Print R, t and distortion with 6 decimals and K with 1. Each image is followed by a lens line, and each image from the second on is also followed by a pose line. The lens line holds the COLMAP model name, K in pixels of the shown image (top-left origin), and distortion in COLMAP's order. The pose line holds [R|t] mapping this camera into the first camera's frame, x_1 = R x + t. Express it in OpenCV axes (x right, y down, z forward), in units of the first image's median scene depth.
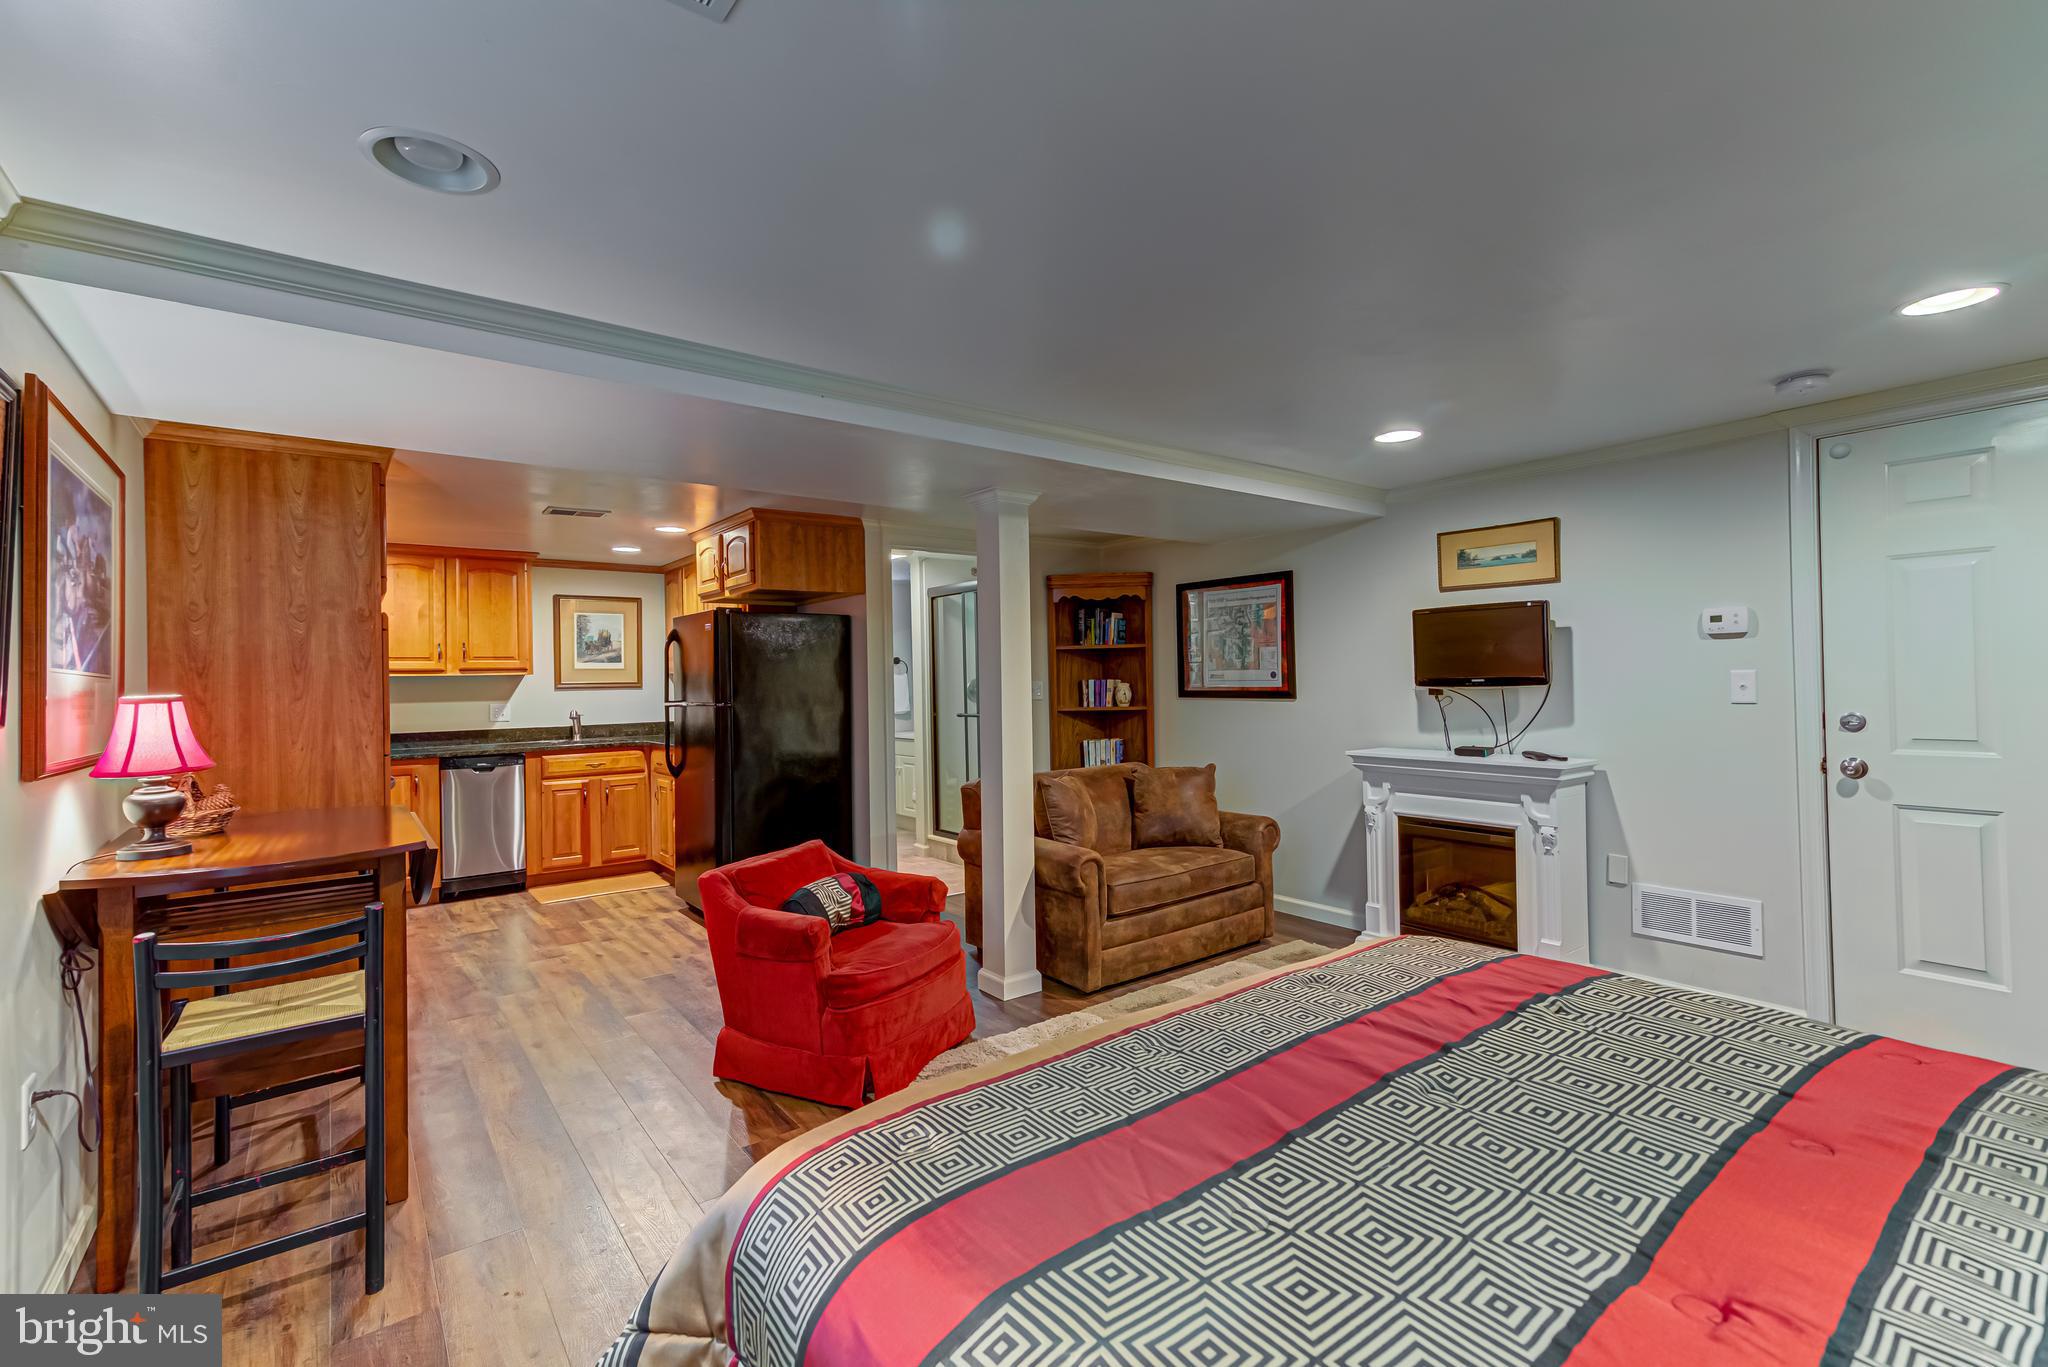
lens RADIAL K [[932.3, 0, 1035.7], [0, 932.3, 676.8], [0, 0, 1]] dist [0.016610, 0.001894]
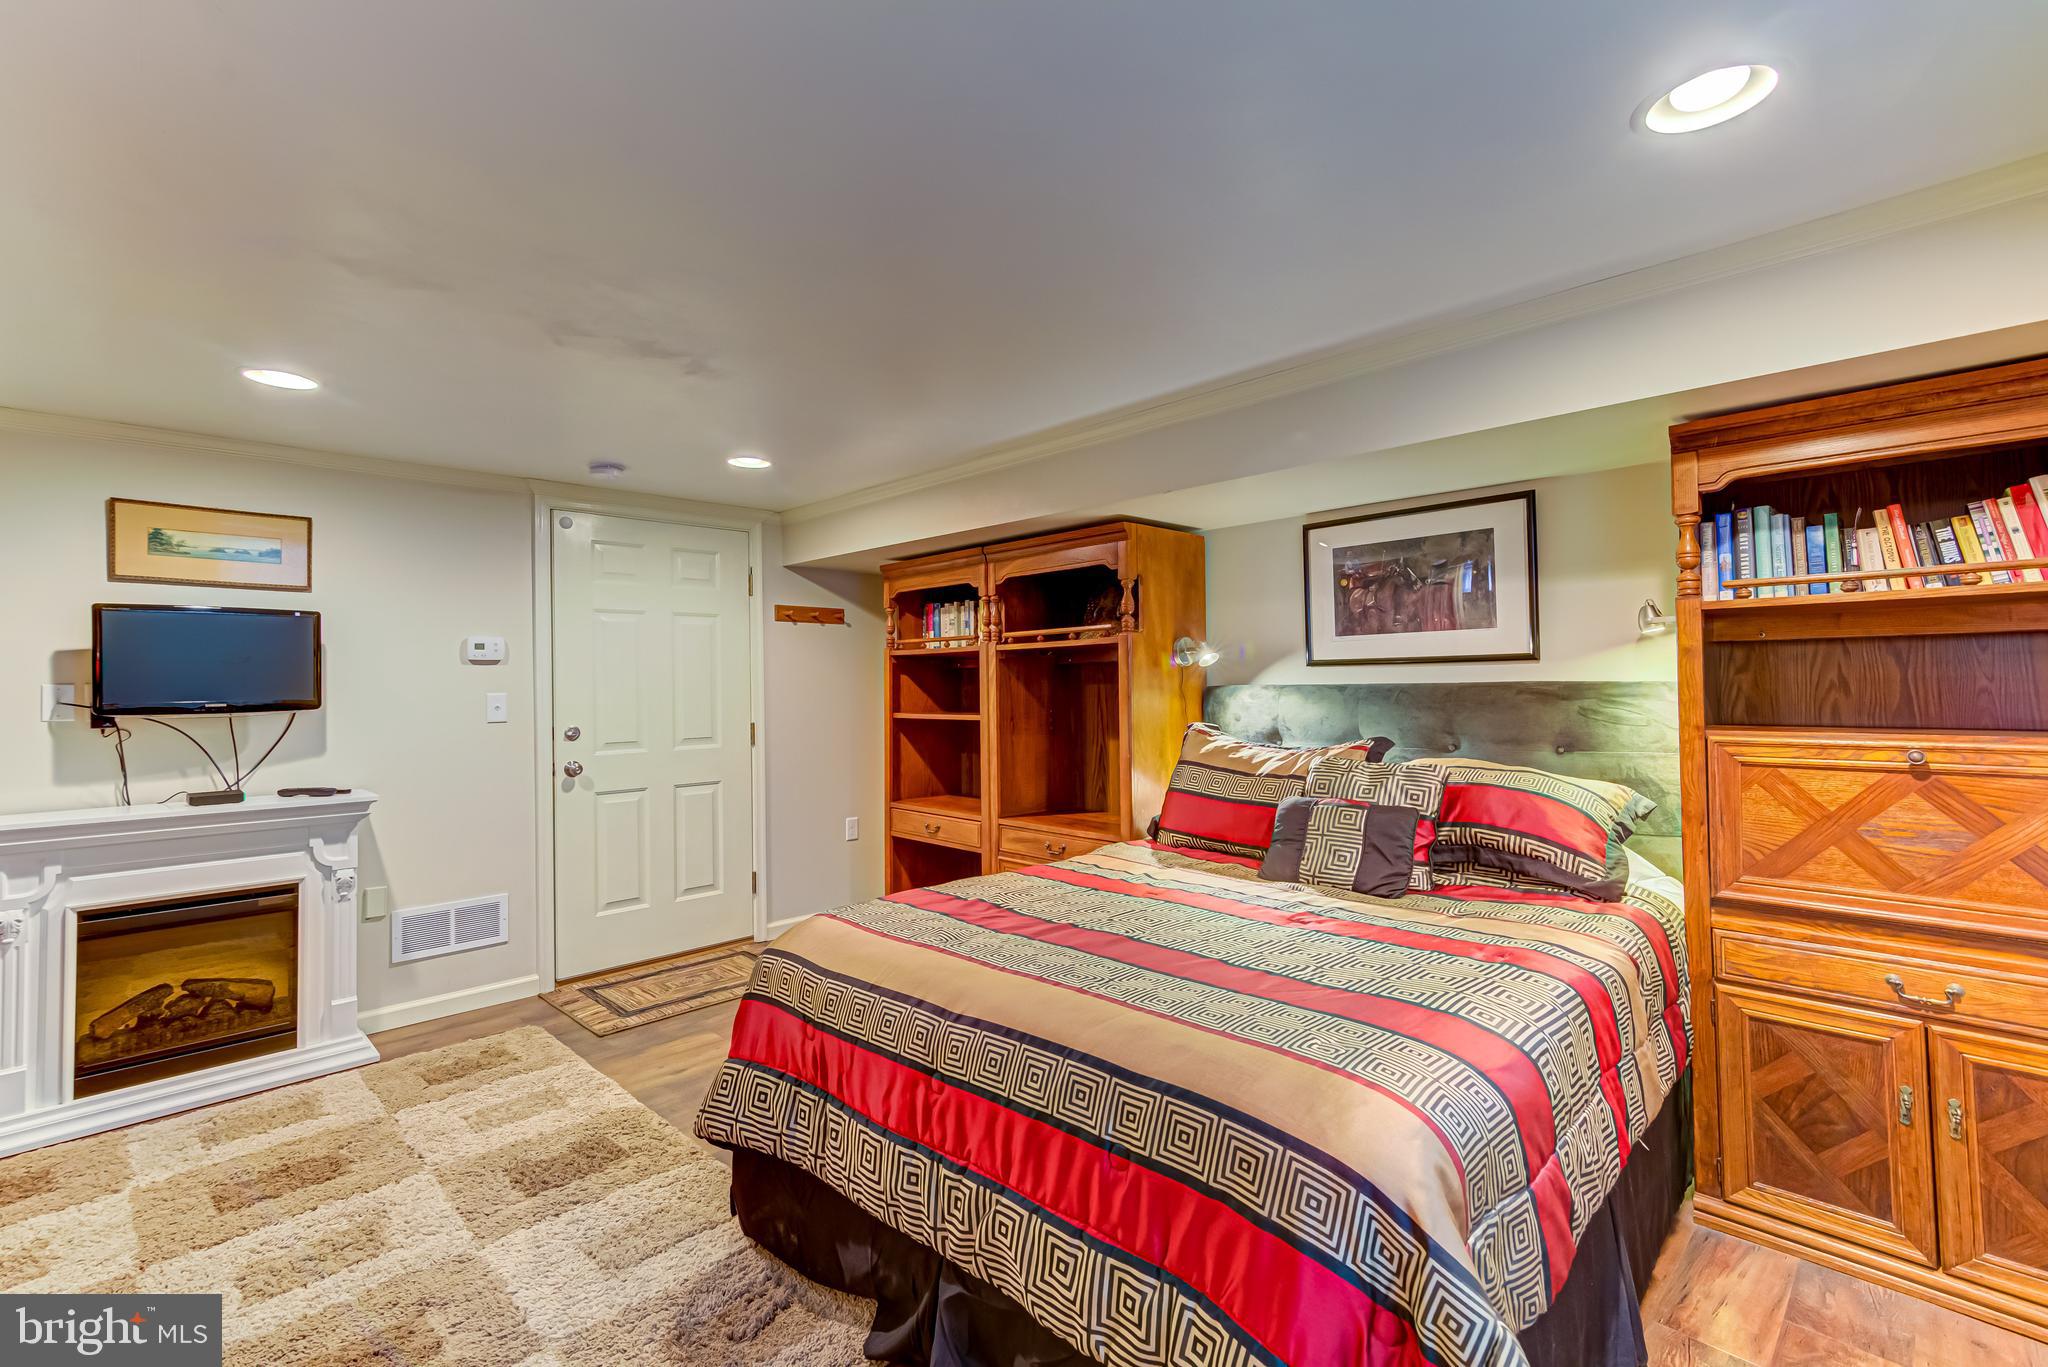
lens RADIAL K [[932.3, 0, 1003.9], [0, 932.3, 678.5], [0, 0, 1]] dist [0.016610, 0.001894]
pose [[-0.128183, 0.024571, 0.991446, -0.433032], [0.011957, 0.999659, -0.023229, 0.008790], [-0.991678, 0.008877, -0.128433, 0.518995]]
